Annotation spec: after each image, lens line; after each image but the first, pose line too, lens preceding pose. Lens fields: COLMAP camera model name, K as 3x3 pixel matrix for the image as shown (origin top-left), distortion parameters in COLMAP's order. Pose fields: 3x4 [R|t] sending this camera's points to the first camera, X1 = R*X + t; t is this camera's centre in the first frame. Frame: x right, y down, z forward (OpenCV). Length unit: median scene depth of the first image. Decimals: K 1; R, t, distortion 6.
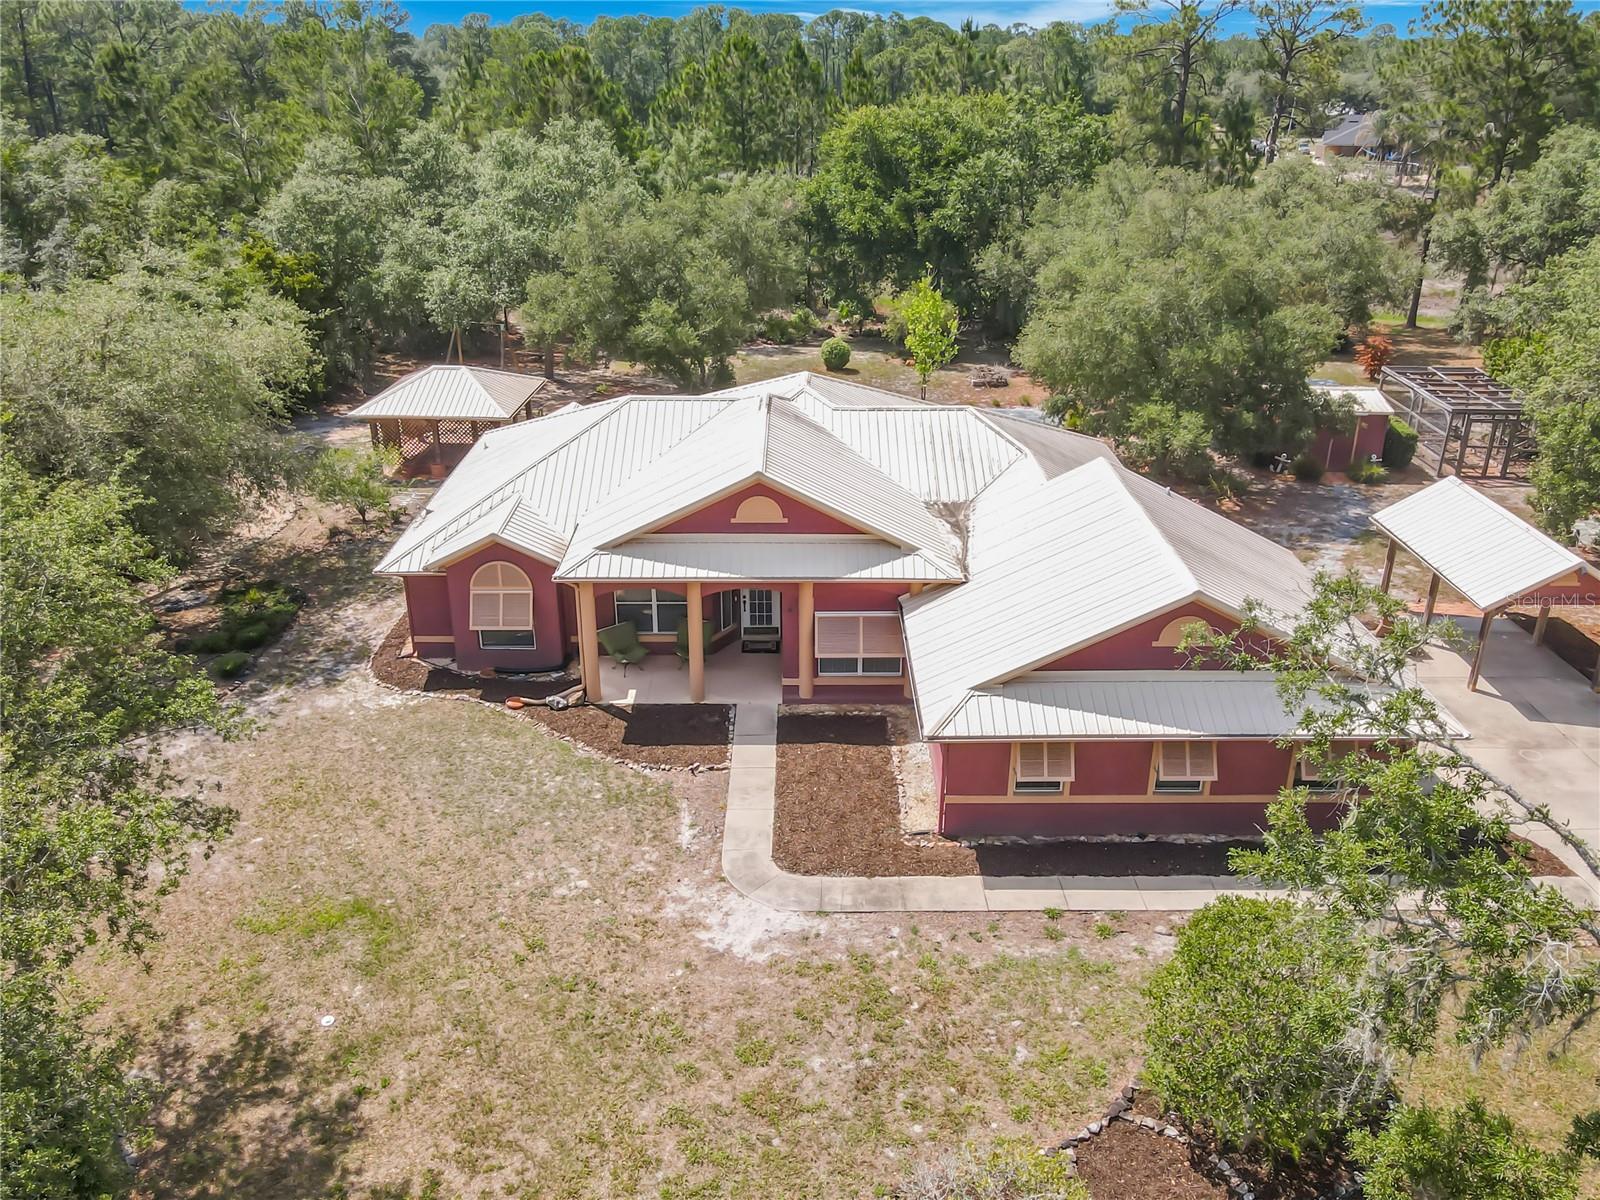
lens RADIAL K [[1176.9, 0, 844.5], [0, 1176.9, 533.8], [0, 0, 1]] dist [-0.002575, 0.001805]
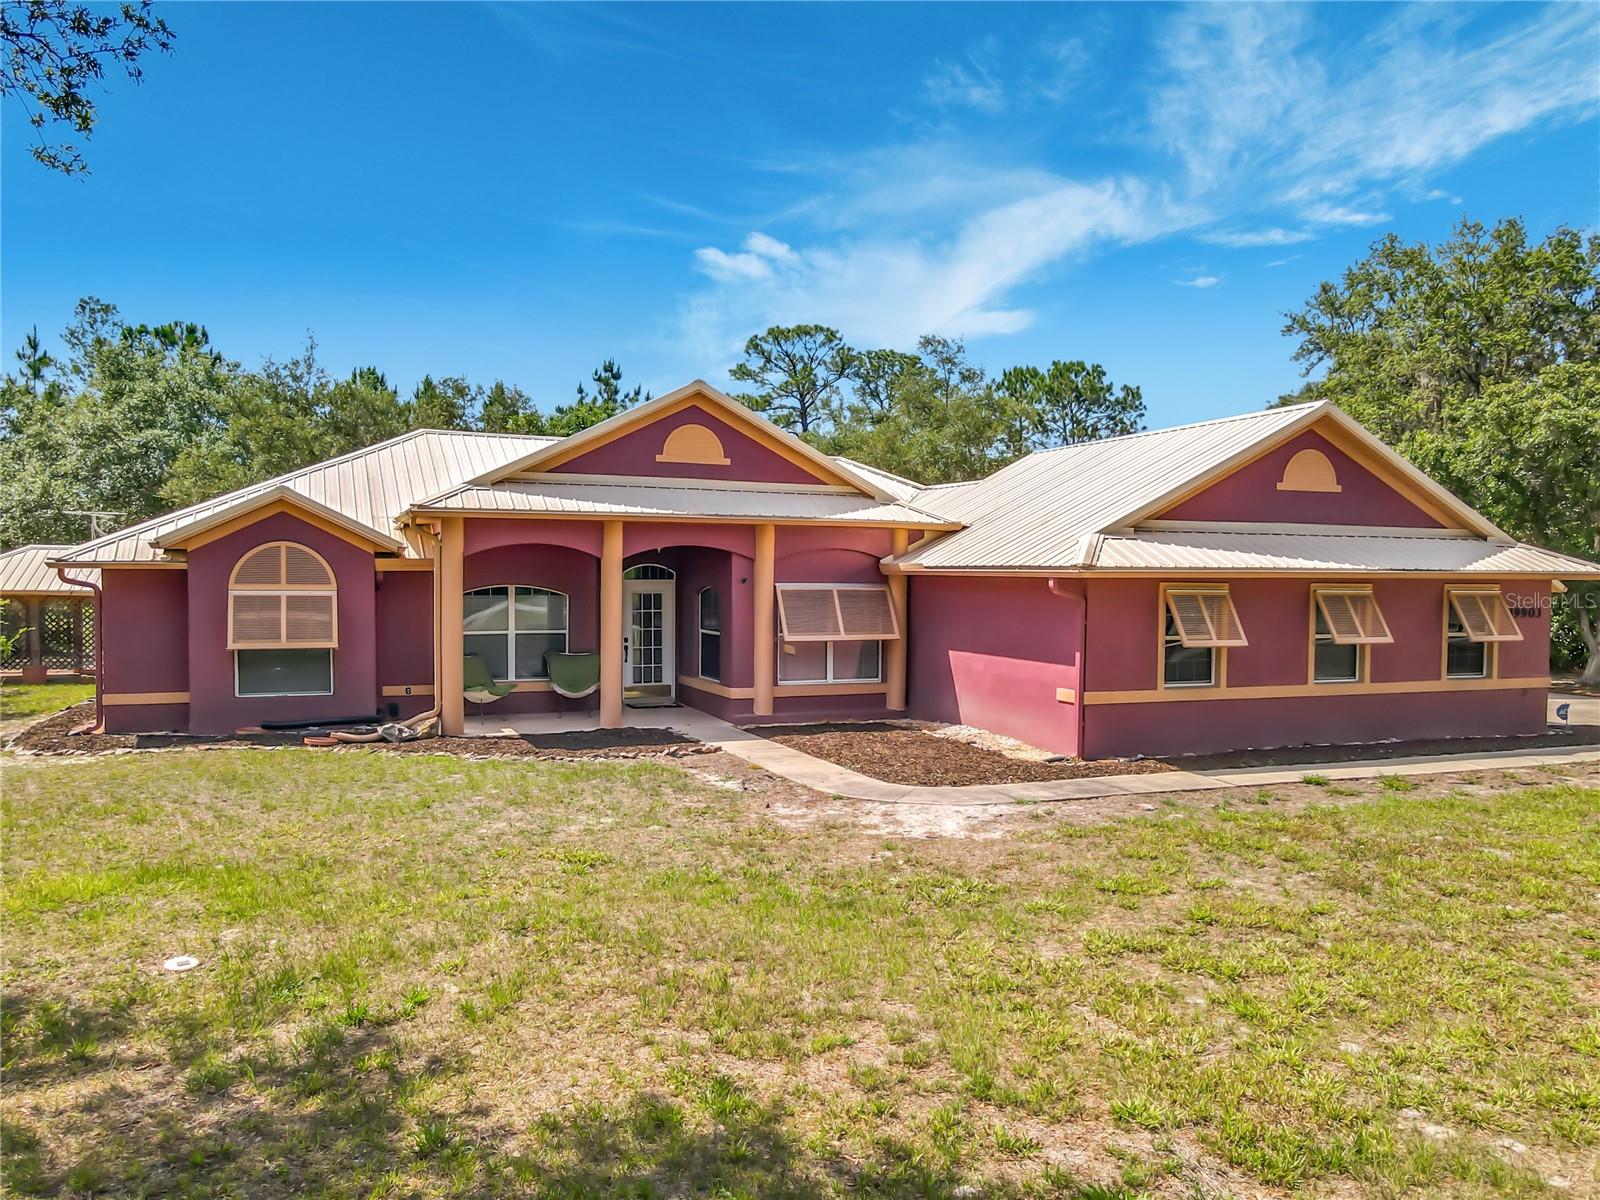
lens RADIAL K [[1144.8, 0, 831.8], [0, 1144.8, 632.0], [0, 0, 1]] dist [-0.003306, 0.005174]
pose [[0.927256, -0.026265, 0.373506, -0.307379], [0.146443, 0.943516, -0.297208, 0.369390], [-0.344603, 0.330286, 0.878727, 0.442357]]
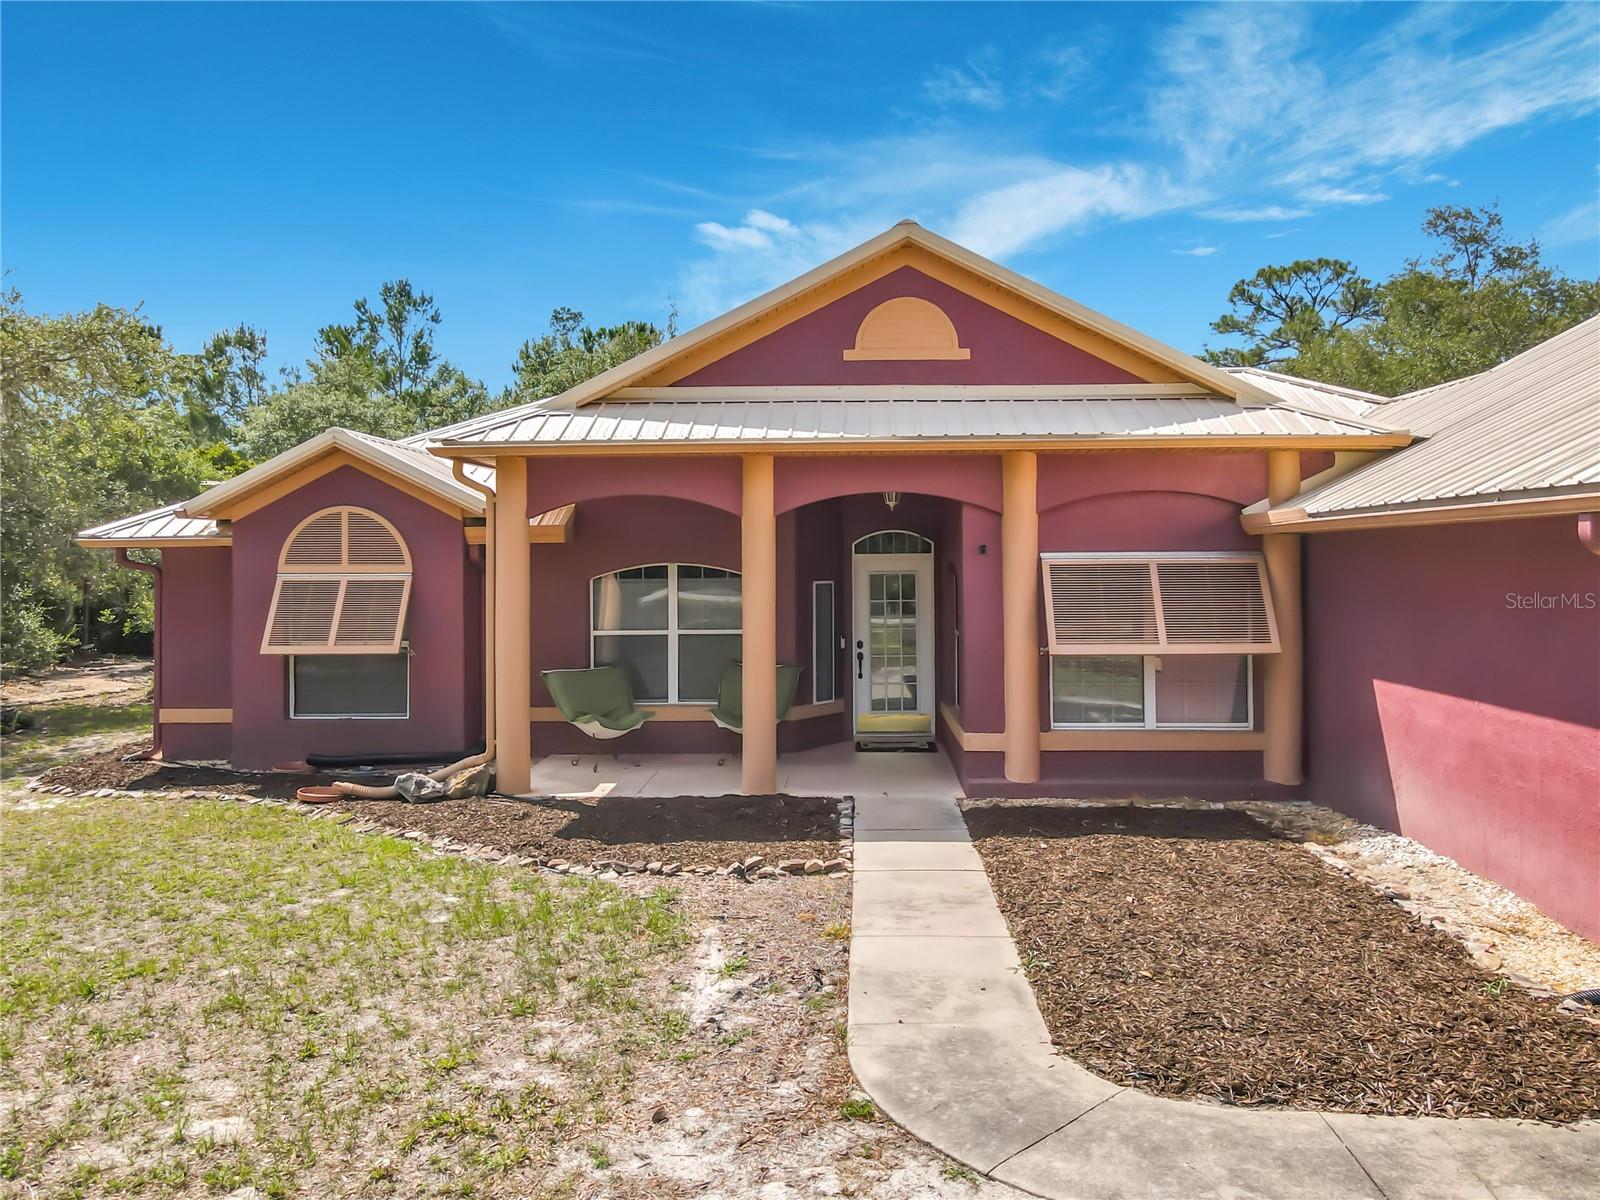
lens RADIAL K [[1148.3, 0, 833.4], [0, 1148.3, 558.1], [0, 0, 1]] dist [0.036063, 0.005402]
pose [[0.998005, -0.022344, -0.059042, -0.089334], [-0.001951, 0.923908, -0.382611, 0.268530], [0.063099, 0.381963, 0.922021, 0.729087]]
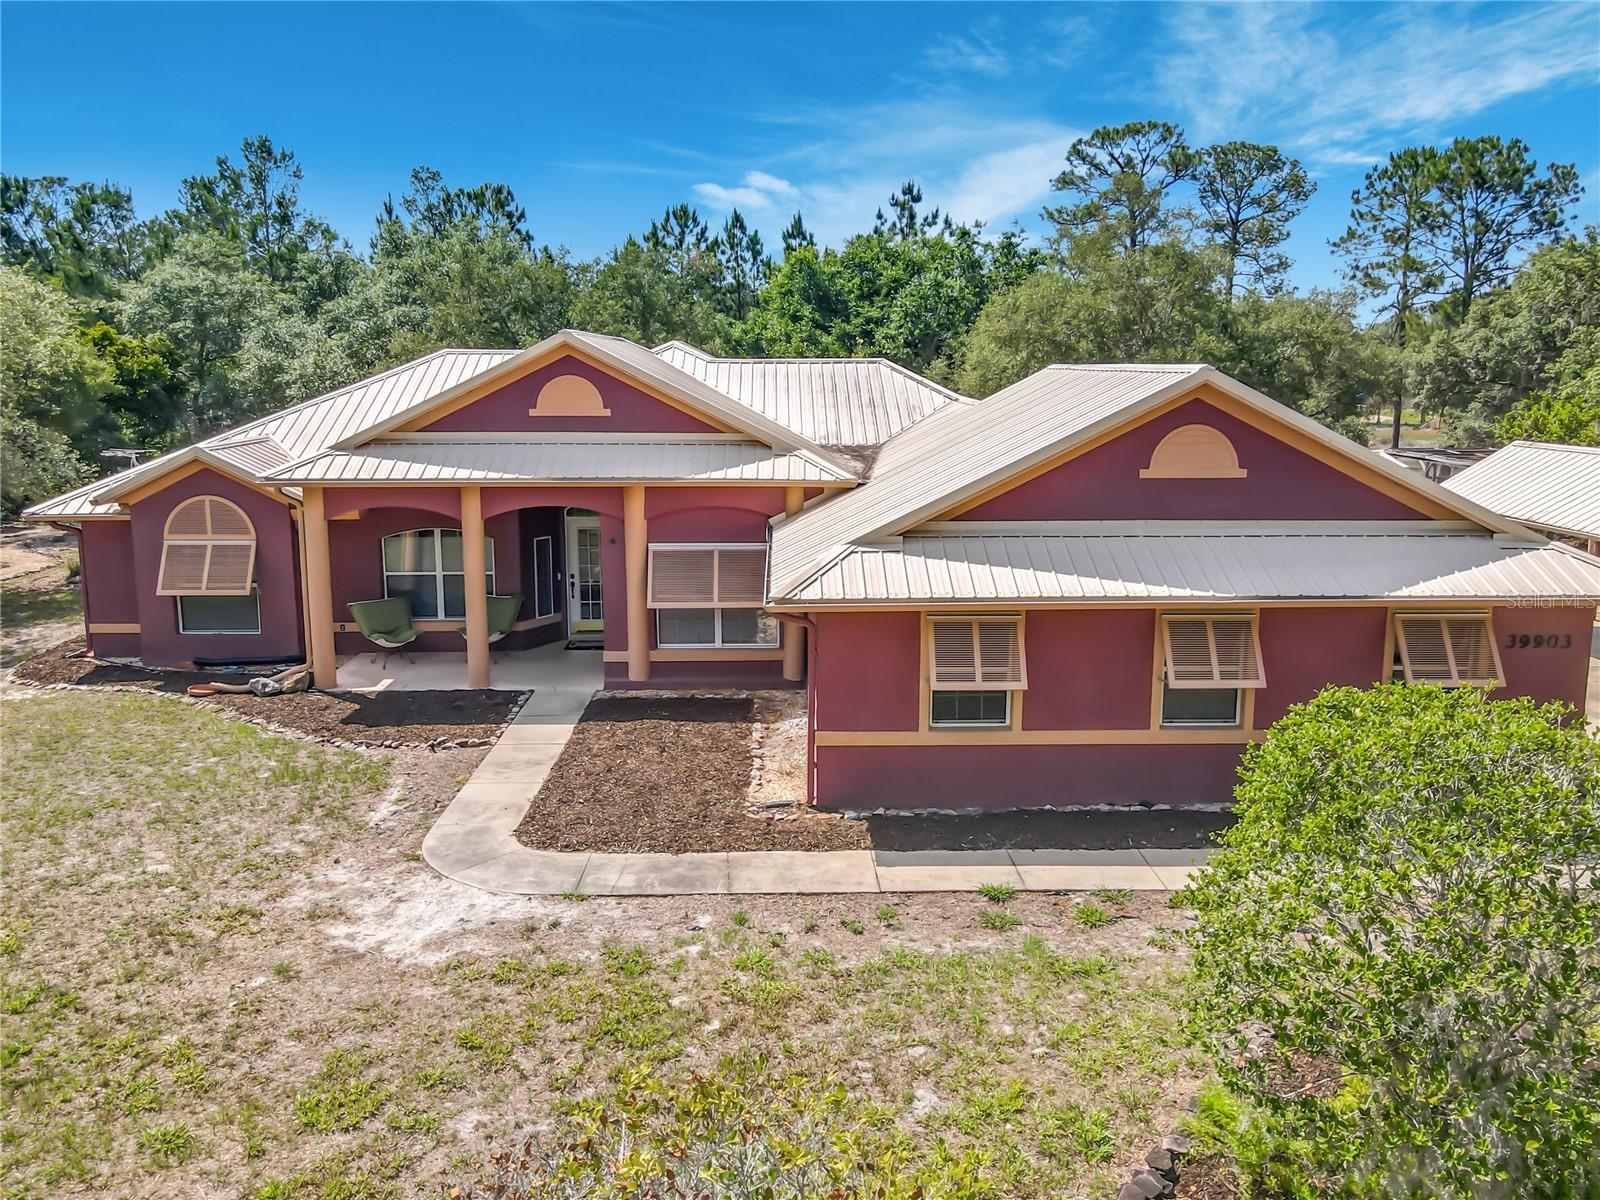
lens RADIAL K [[1160.9, 0, 828.3], [0, 1160.9, 541.9], [0, 0, 1]] dist [0.001587, 0.038318]
pose [[0.999895, -0.013416, 0.005456, 0.090197], [0.014311, 0.973096, -0.229954, 0.264879], [-0.002224, 0.230008, 0.973186, 0.401017]]
